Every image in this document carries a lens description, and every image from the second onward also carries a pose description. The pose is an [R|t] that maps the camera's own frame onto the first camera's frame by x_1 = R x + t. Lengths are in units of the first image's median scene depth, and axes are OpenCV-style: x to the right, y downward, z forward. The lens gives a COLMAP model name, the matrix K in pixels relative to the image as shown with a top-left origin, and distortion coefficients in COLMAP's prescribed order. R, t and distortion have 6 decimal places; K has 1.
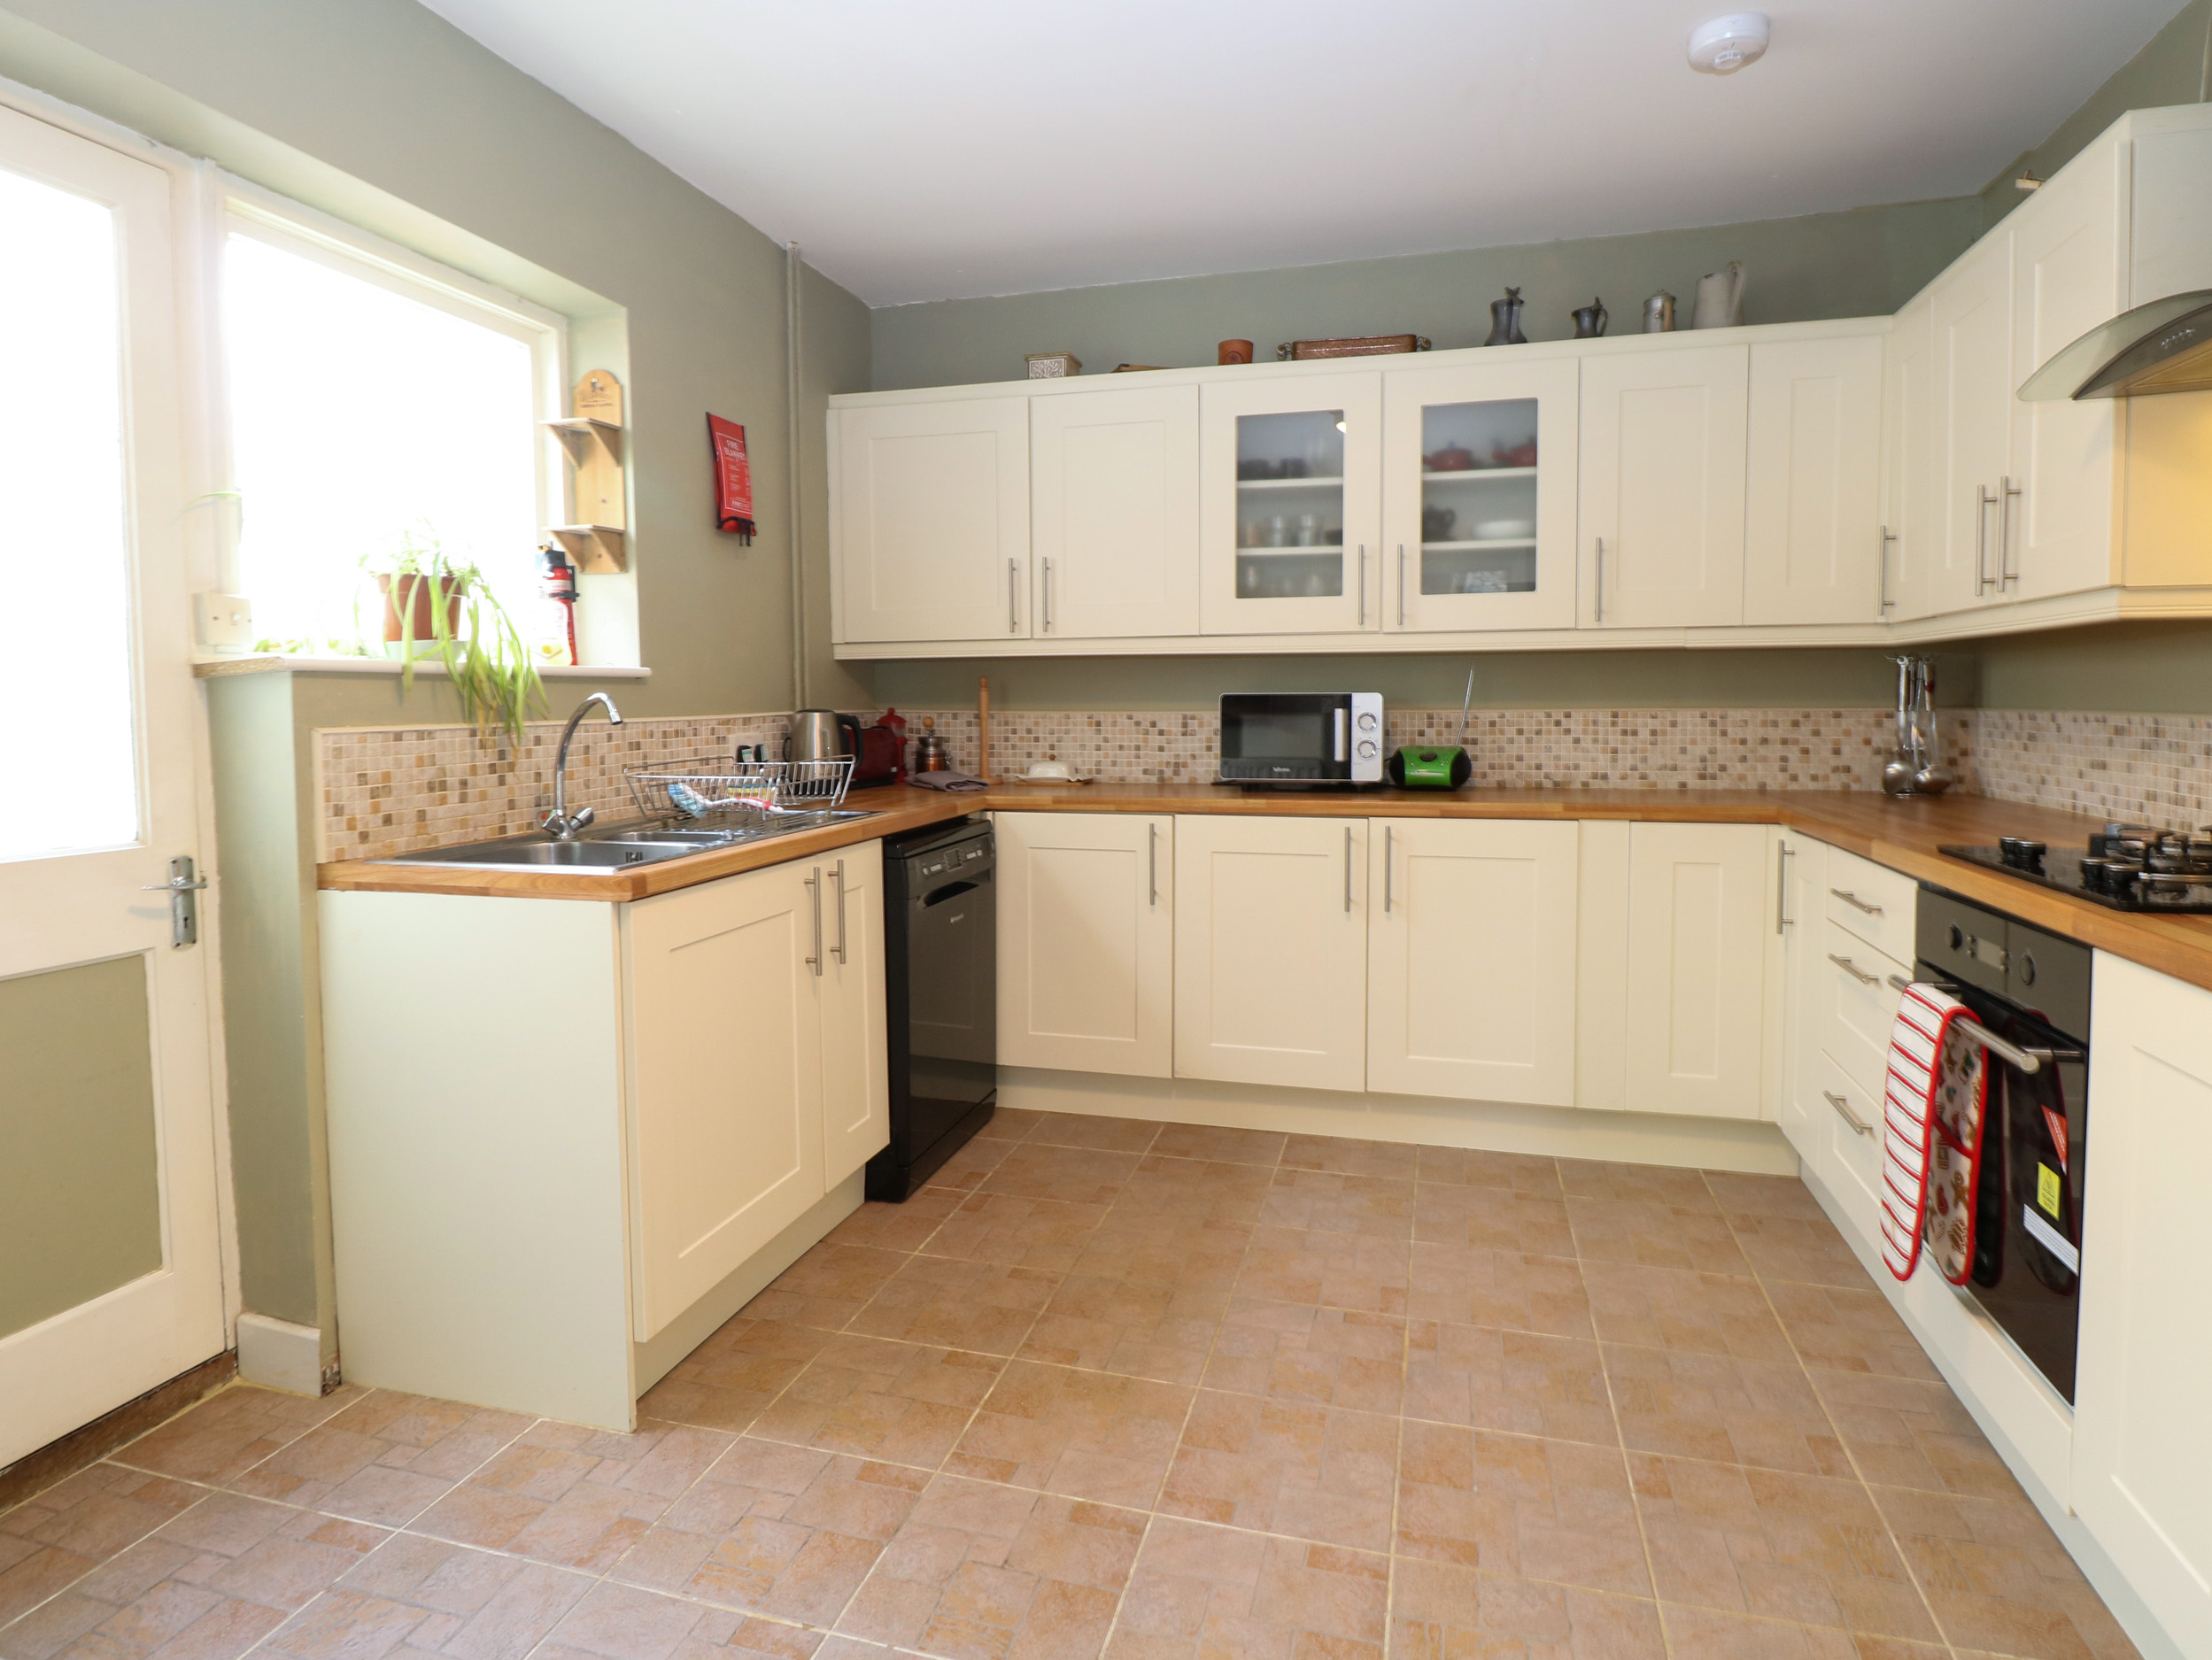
lens RADIAL K [[1226.7, 0, 1099.0], [0, 1226.7, 776.3], [0, 0, 1]] dist [-0.000704, -0.009370]
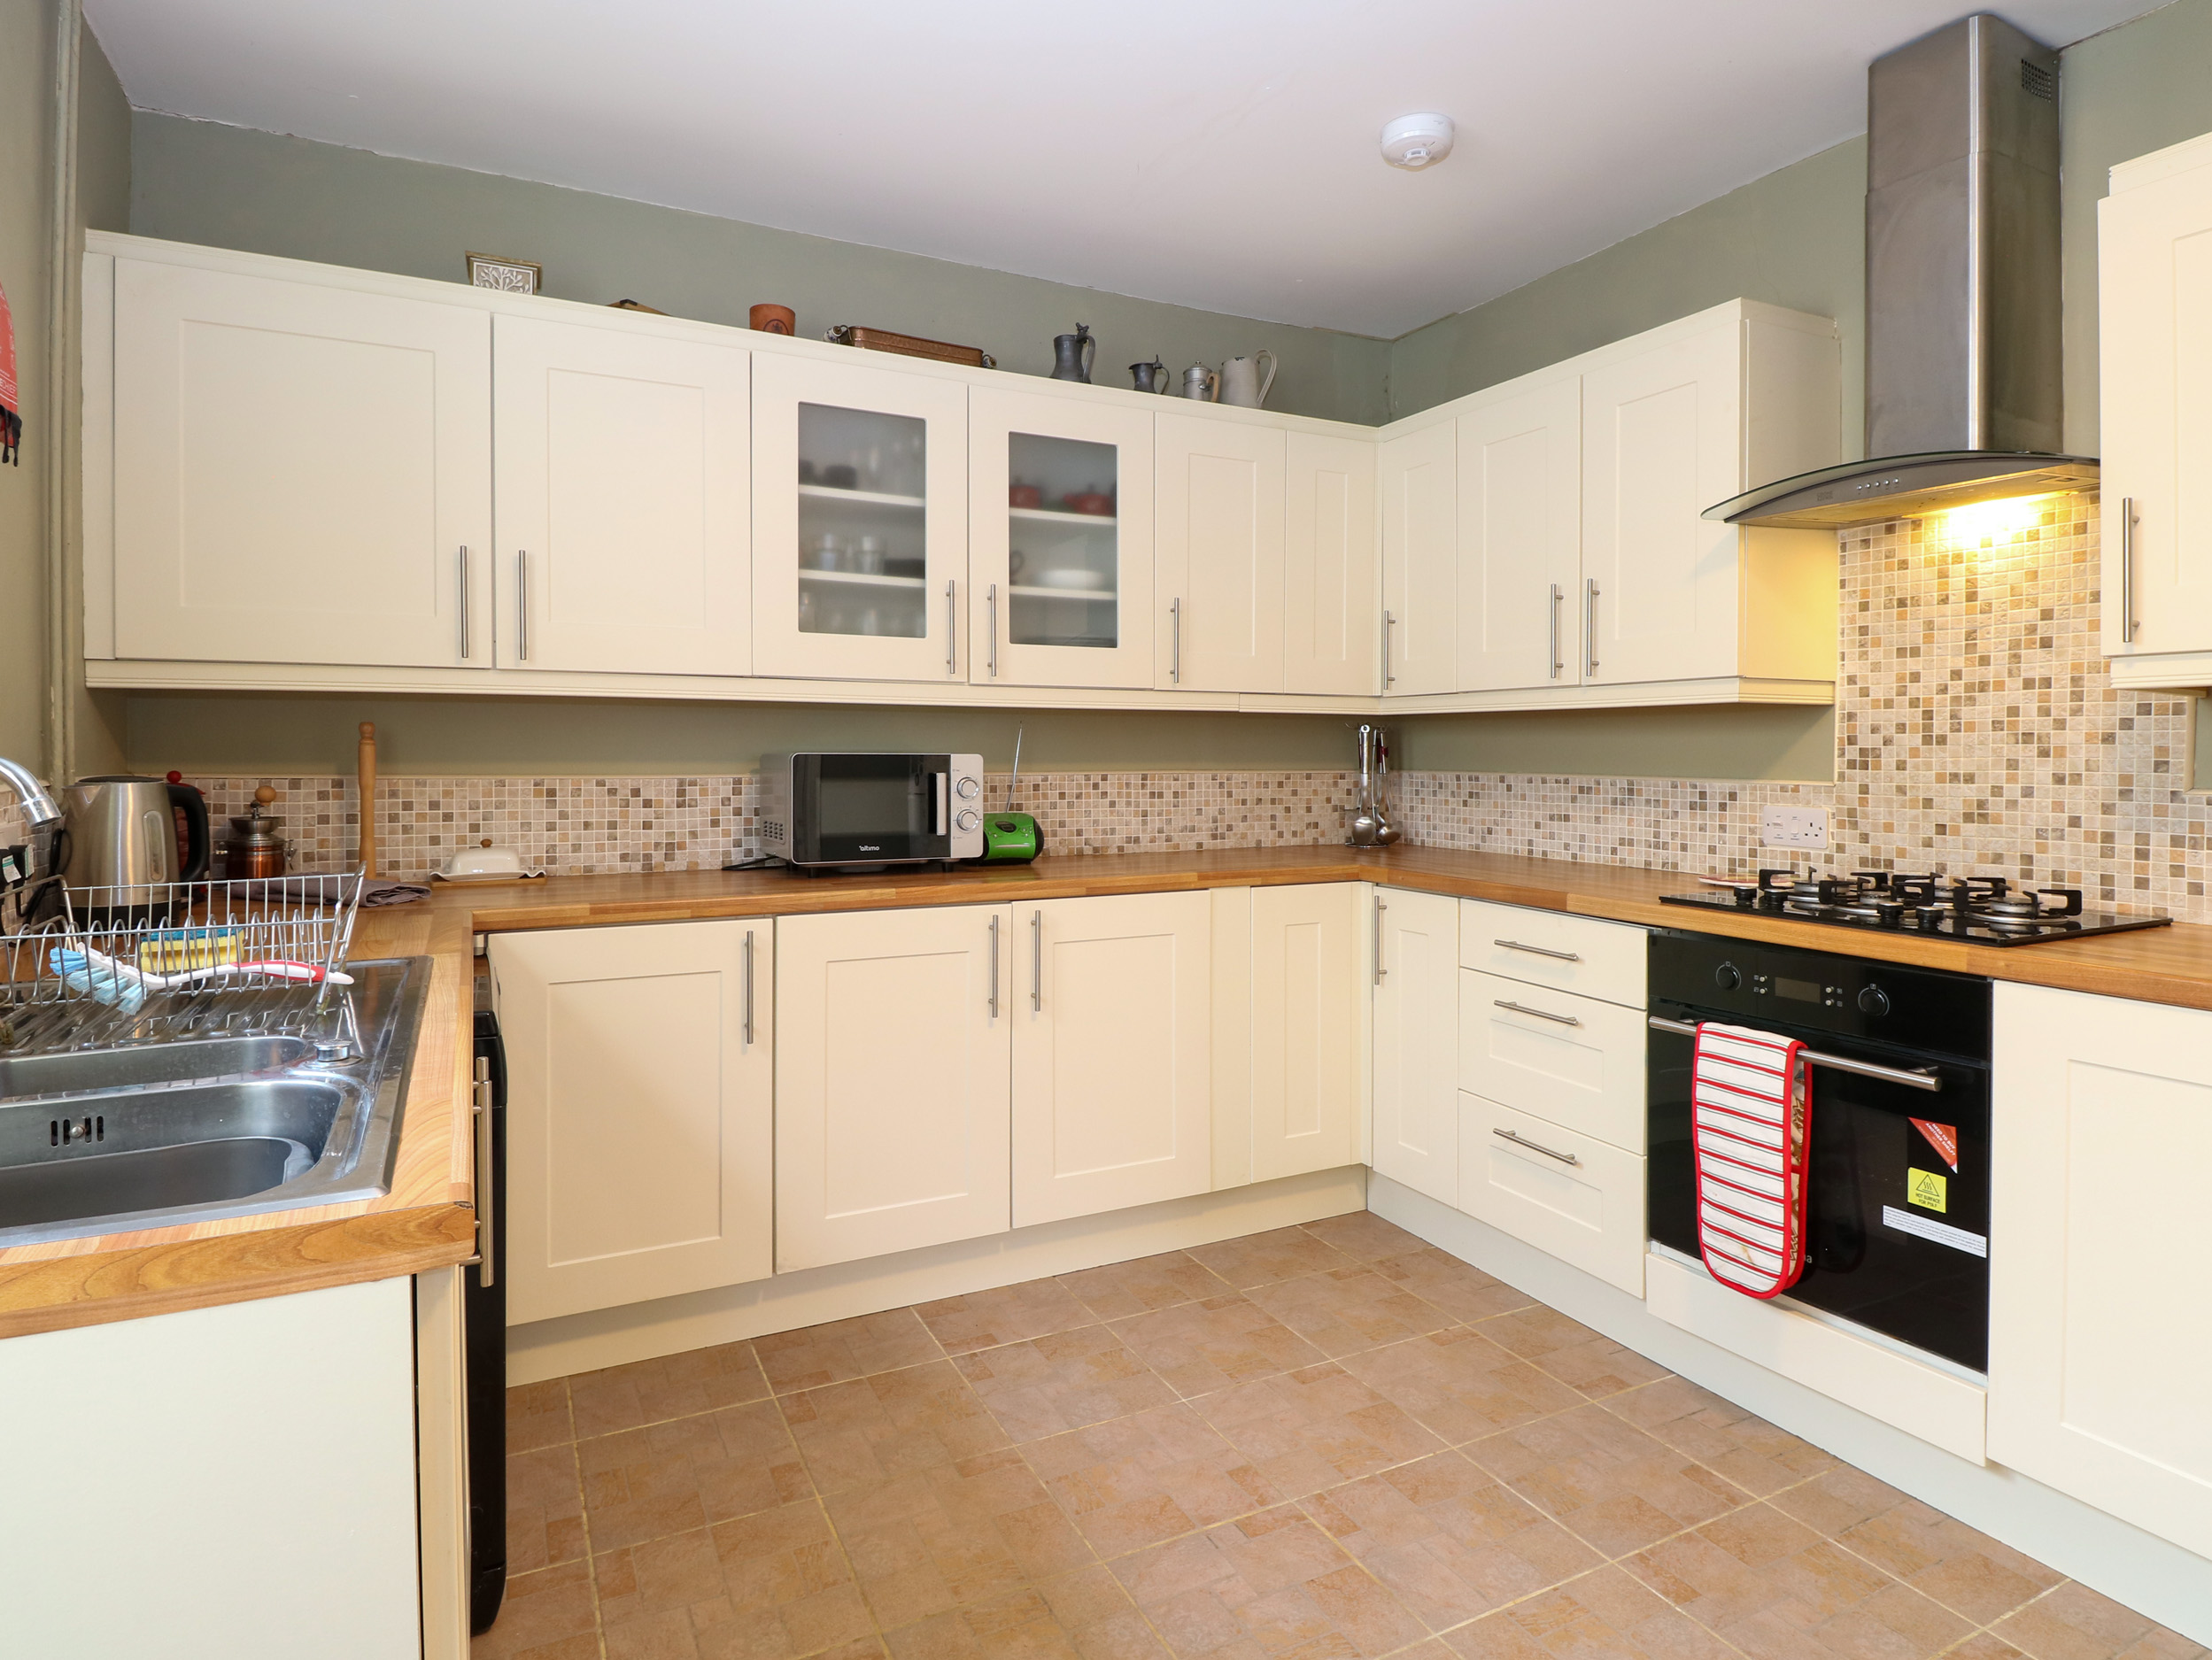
lens RADIAL K [[1226.7, 0, 1099.0], [0, 1226.7, 776.3], [0, 0, 1]] dist [-0.000704, -0.009370]
pose [[0.739527, -0.005740, 0.673103, -0.281563], [0.034862, 0.998948, -0.029784, -0.023530], [-0.672224, 0.045492, 0.738949, 0.306815]]
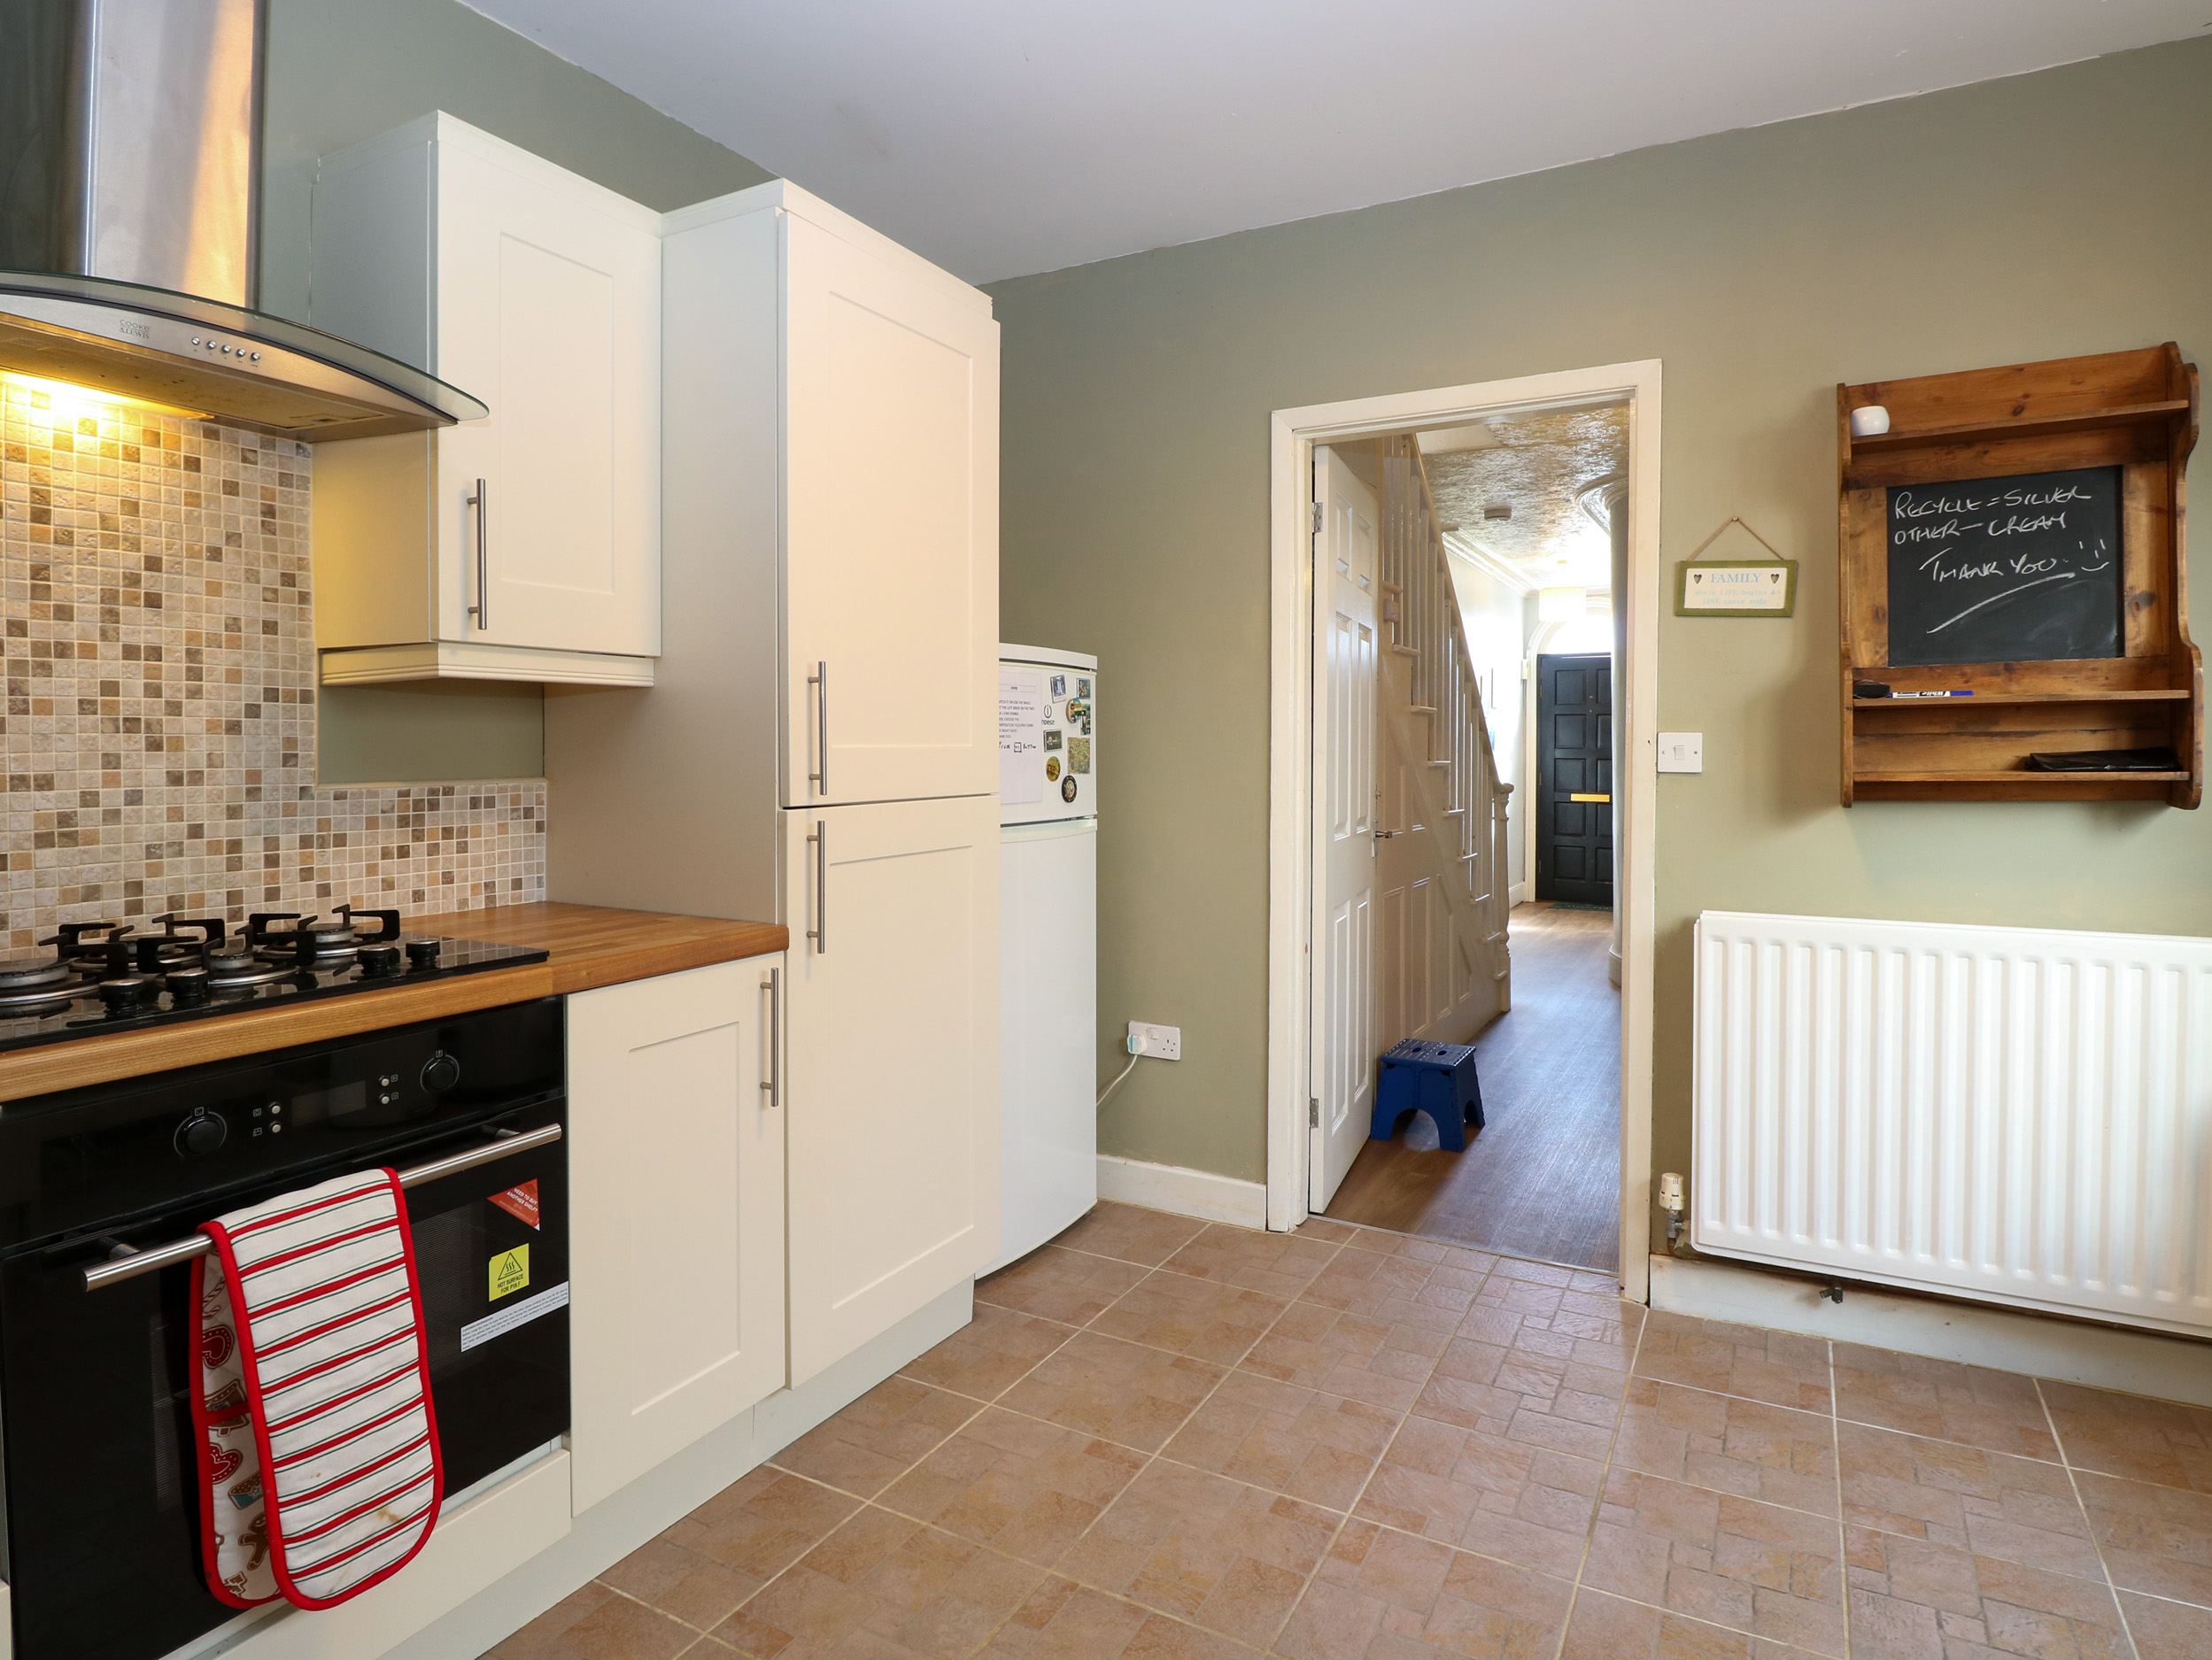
lens RADIAL K [[1226.7, 0, 1099.0], [0, 1226.7, 776.3], [0, 0, 1]] dist [-0.000704, -0.009370]
pose [[-0.971093, 0.003606, 0.238675, 0.042758], [0.023780, 0.996373, 0.081697, -0.057206], [-0.237515, 0.085011, -0.967657, 0.848455]]
